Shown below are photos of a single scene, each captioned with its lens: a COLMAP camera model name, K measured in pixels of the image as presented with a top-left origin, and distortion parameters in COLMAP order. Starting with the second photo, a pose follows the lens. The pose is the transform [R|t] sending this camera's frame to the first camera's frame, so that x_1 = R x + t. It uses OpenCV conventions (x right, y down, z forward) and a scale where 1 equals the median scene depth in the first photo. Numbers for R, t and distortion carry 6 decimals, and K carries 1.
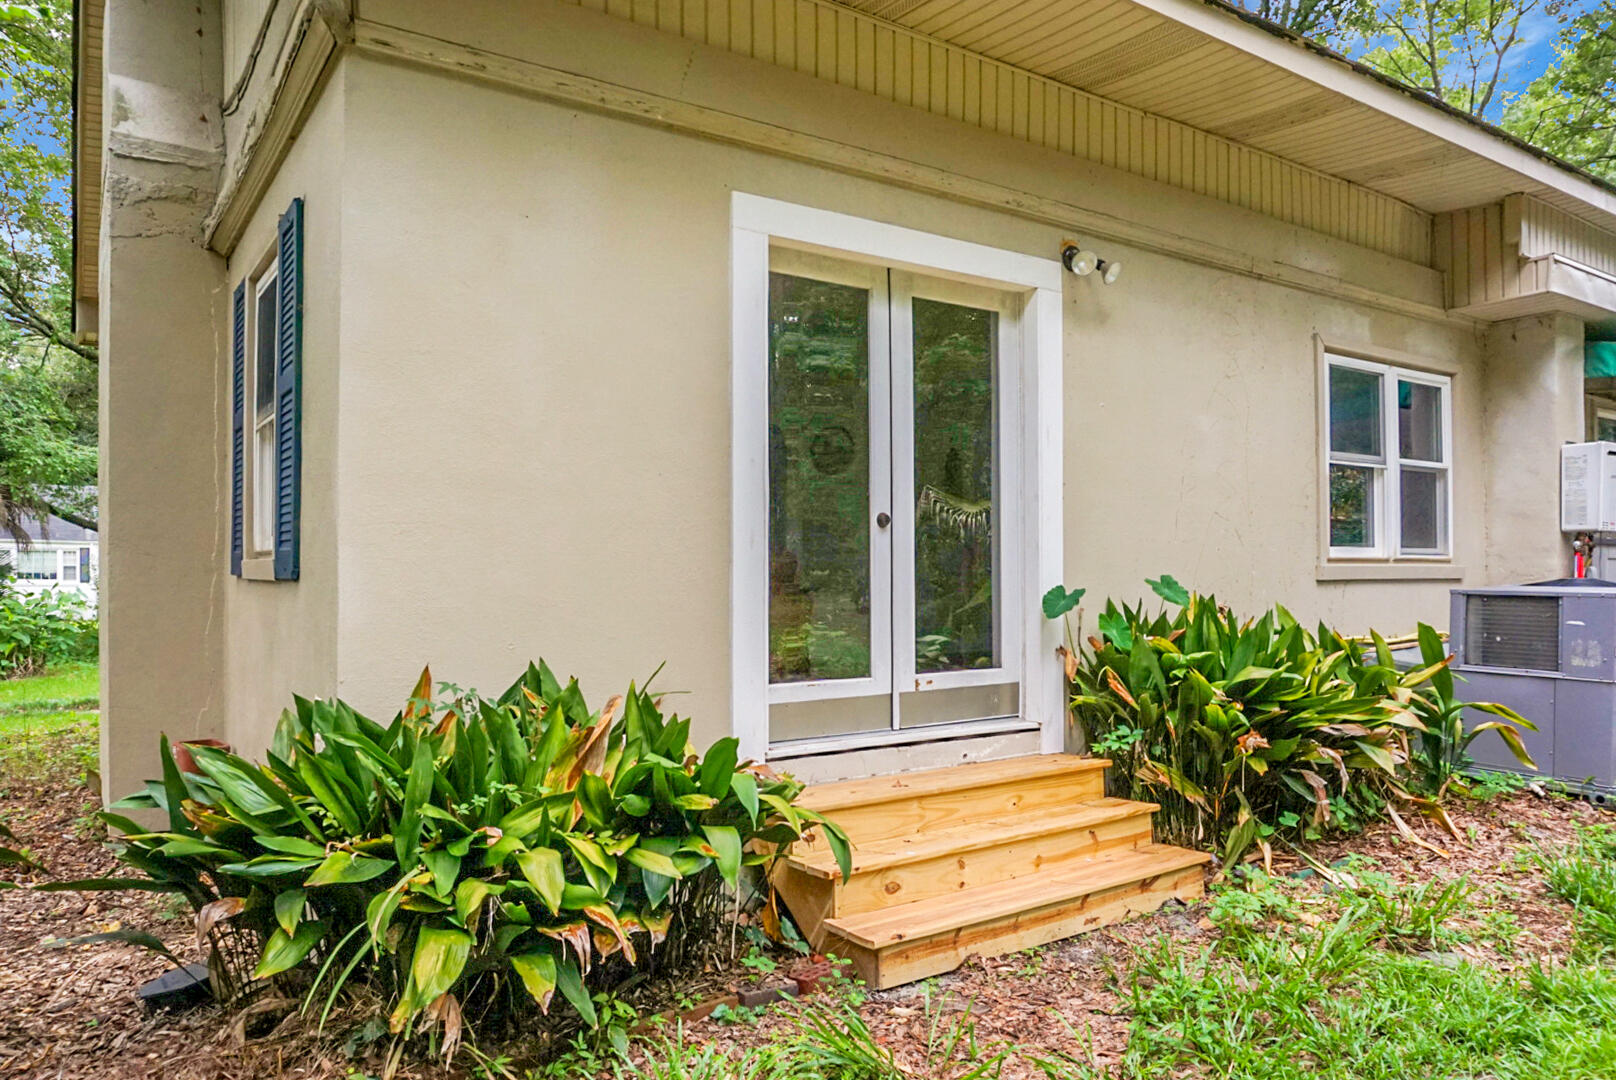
lens RADIAL K [[1112.3, 0, 811.1], [0, 1112.3, 565.5], [0, 0, 1]] dist [-0.027261, -0.000038]
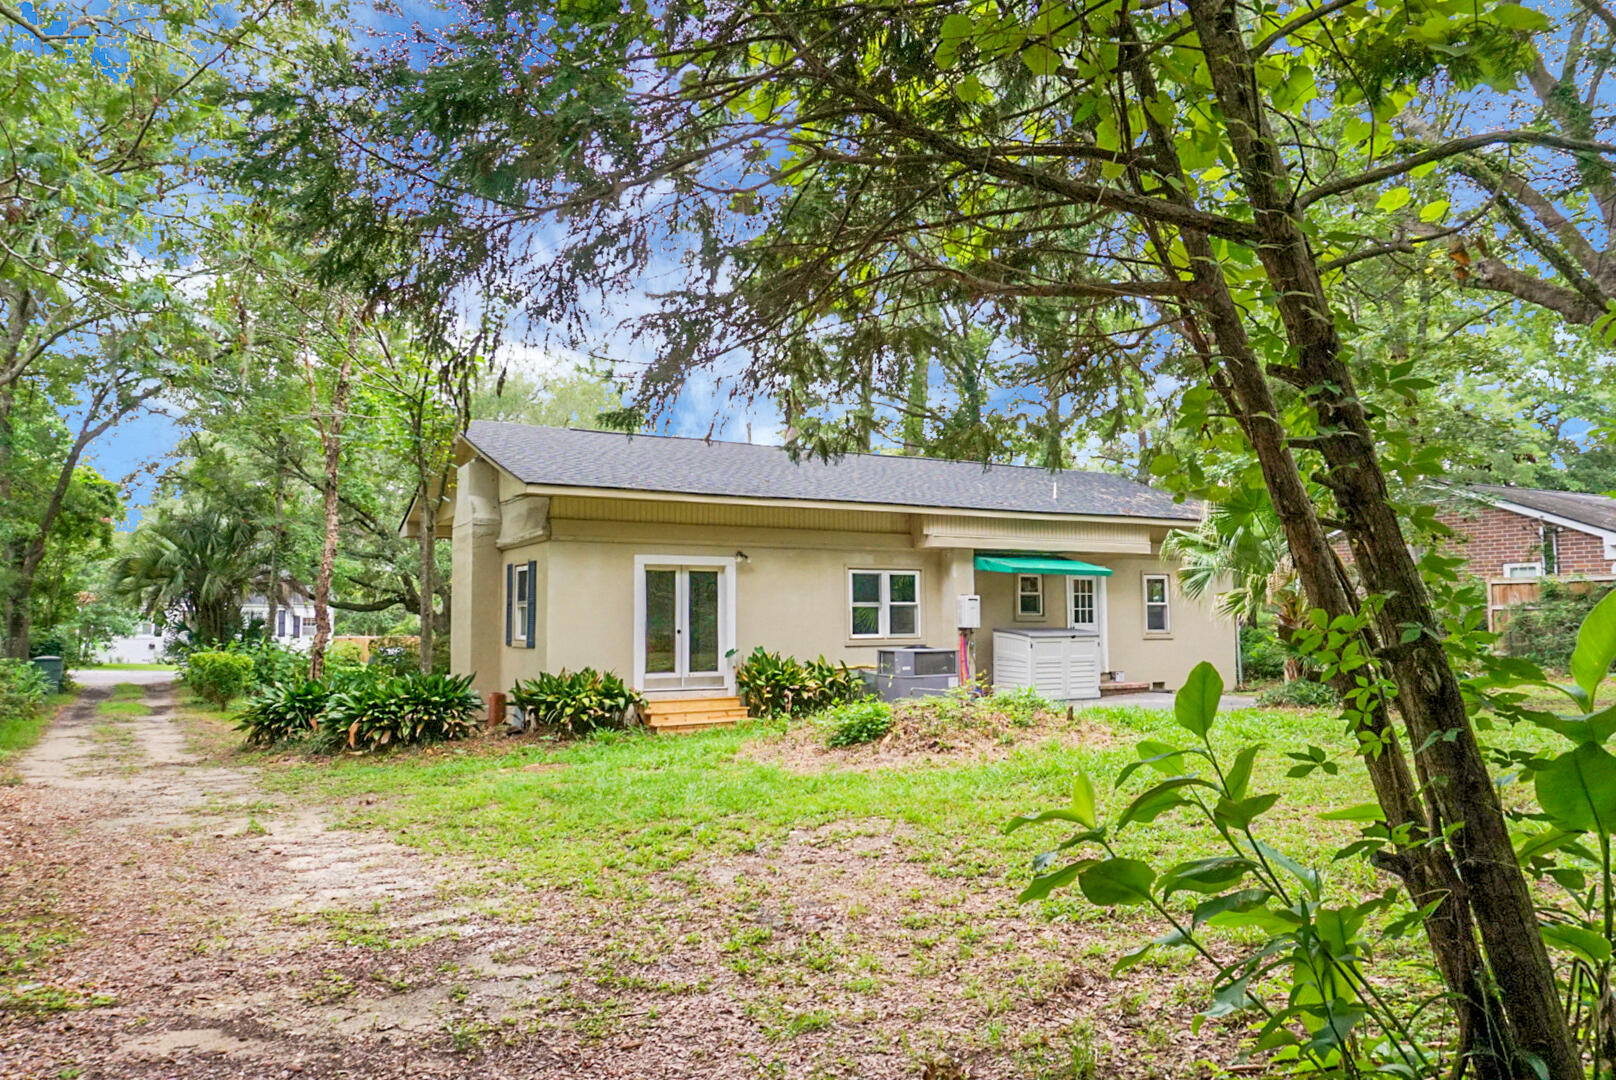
lens RADIAL K [[1112.3, 0, 811.1], [0, 1112.3, 565.5], [0, 0, 1]] dist [-0.027261, -0.000038]
pose [[0.997280, -0.002492, -0.073658, 0.820477], [-0.000453, 0.999202, -0.039929, -0.117525], [0.073699, 0.039854, 0.996484, -2.845961]]
